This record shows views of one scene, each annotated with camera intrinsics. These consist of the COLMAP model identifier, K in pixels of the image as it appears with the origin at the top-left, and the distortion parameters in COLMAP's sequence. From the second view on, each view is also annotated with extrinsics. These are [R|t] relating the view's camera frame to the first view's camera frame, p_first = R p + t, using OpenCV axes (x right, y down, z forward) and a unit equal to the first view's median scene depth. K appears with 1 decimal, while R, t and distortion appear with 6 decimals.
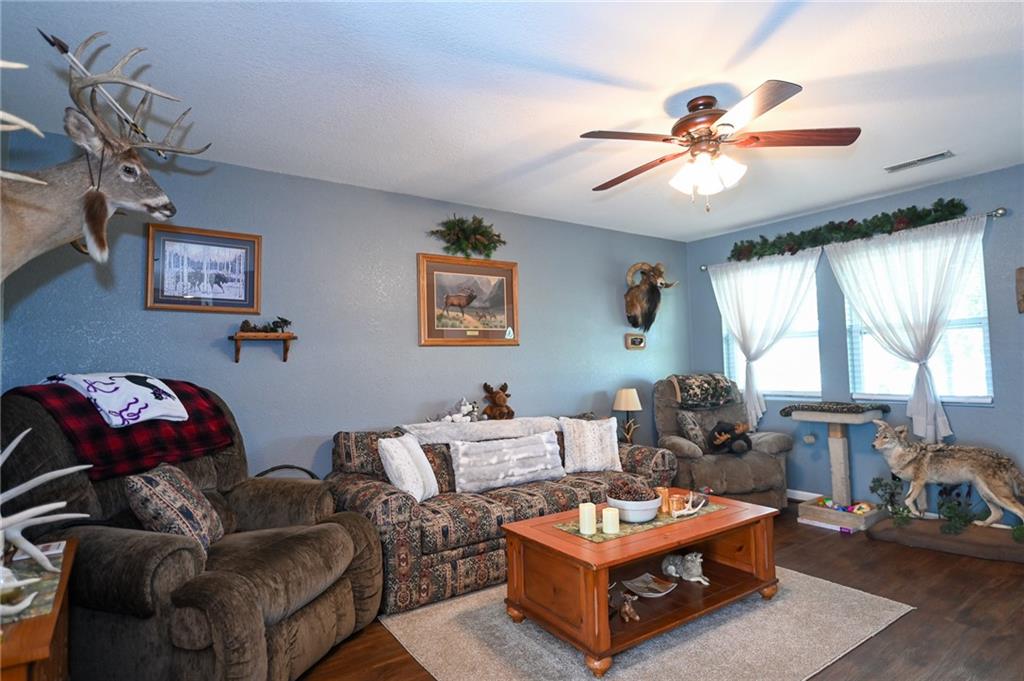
lens RADIAL K [[555.6, 0, 516.0], [0, 555.6, 332.7], [0, 0, 1]] dist [-0.003710, -0.002235]
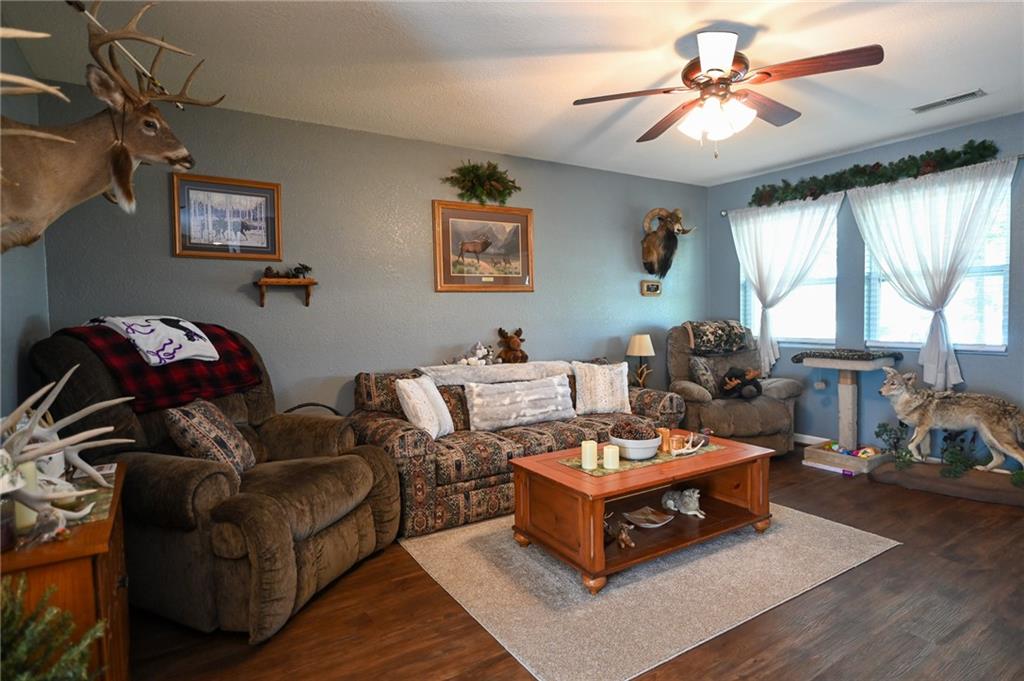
lens RADIAL K [[555.6, 0, 516.0], [0, 555.6, 337.8], [0, 0, 1]] dist [-0.003710, -0.002235]
pose [[0.998899, 0.007455, -0.046314, 0.026565], [-0.002498, 0.994343, 0.106183, -0.001244], [0.046843, -0.105951, 0.993267, -0.030496]]
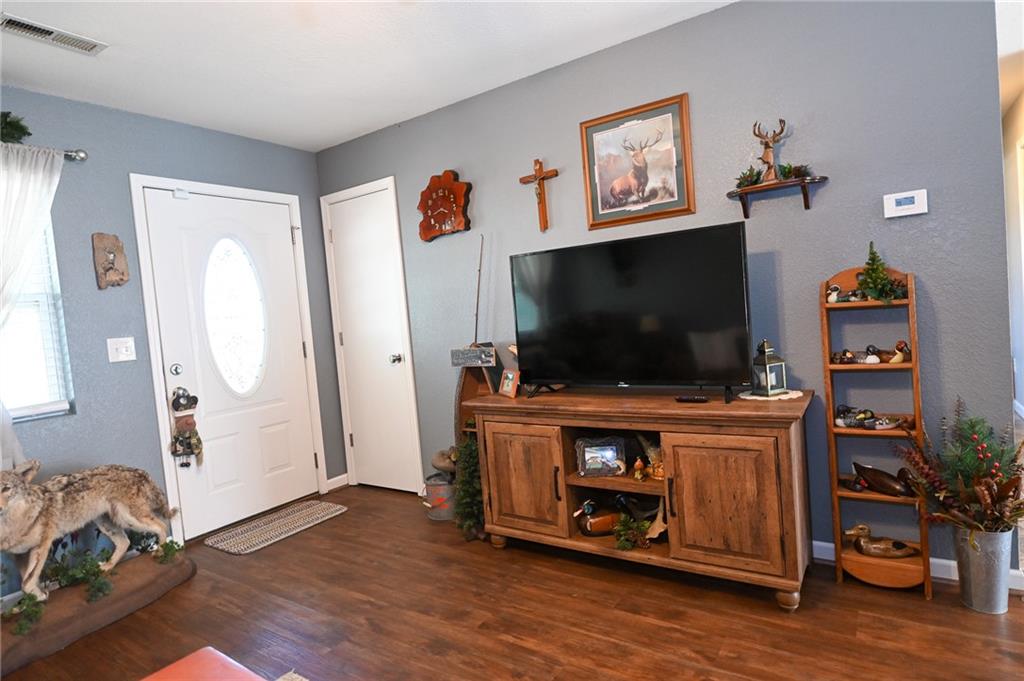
lens RADIAL K [[555.6, 0, 509.7], [0, 555.6, 337.2], [0, 0, 1]] dist [-0.003710, -0.002235]
pose [[-0.365745, 0.005861, 0.930697, -0.051802], [0.030602, 0.999515, 0.005732, 0.048308], [-0.930212, 0.030578, -0.365747, 0.763430]]
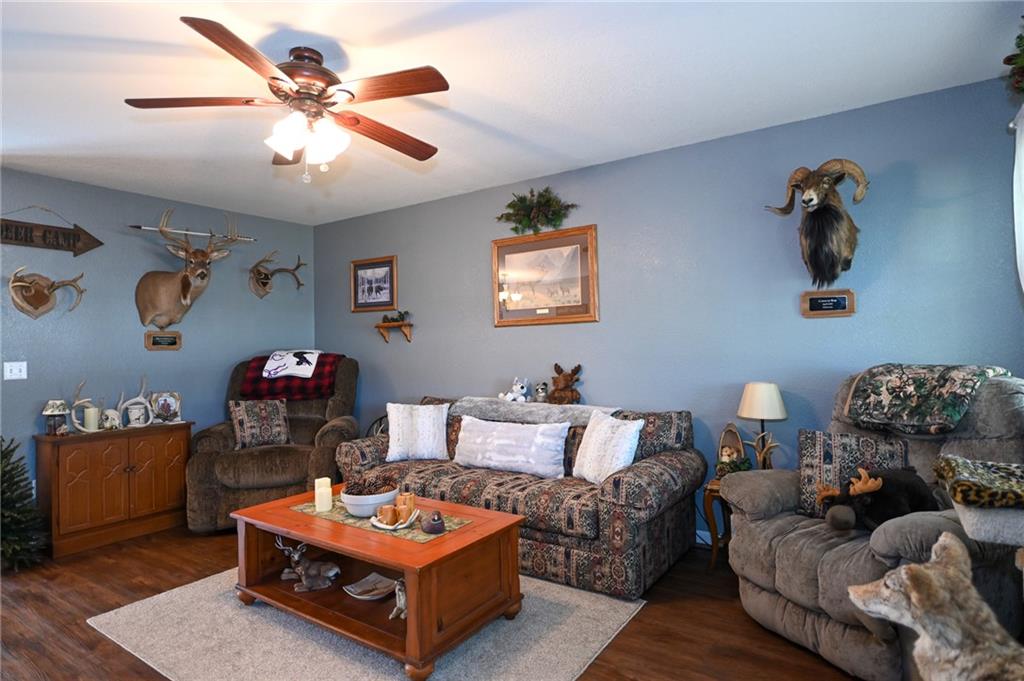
lens RADIAL K [[555.6, 0, 509.8], [0, 555.6, 335.3], [0, 0, 1]] dist [-0.003710, -0.002235]
pose [[0.354081, -0.005013, -0.935201, 0.952960], [0.065579, 0.997657, 0.019482, 0.023263], [0.932912, -0.068228, 0.353581, 0.725463]]
